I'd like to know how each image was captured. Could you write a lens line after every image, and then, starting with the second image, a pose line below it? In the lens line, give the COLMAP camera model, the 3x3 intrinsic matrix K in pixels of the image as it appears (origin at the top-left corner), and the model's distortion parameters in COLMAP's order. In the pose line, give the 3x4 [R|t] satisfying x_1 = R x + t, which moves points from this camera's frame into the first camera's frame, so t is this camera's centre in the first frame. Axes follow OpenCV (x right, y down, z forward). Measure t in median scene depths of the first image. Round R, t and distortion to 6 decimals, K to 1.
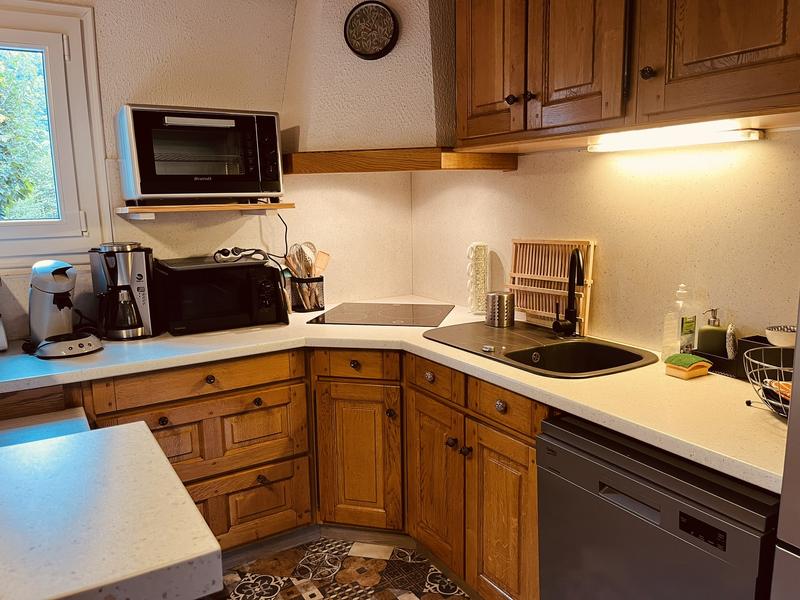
lens RADIAL K [[614.2, 0, 400.1], [0, 614.2, 298.3], [0, 0, 1]] dist [0.029314, -0.034212]
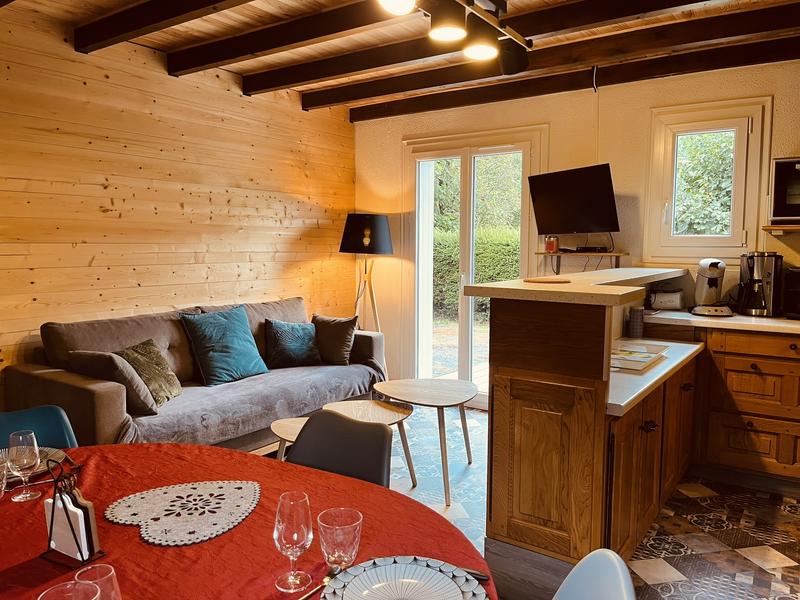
lens RADIAL K [[614.2, 0, 401.0], [0, 614.2, 298.8], [0, 0, 1]] dist [0.029314, -0.034212]
pose [[0.387337, 0.104641, -0.915980, 0.594834], [-0.154453, 0.986861, 0.047425, 0.089205], [0.908908, 0.123106, 0.398410, -0.371965]]
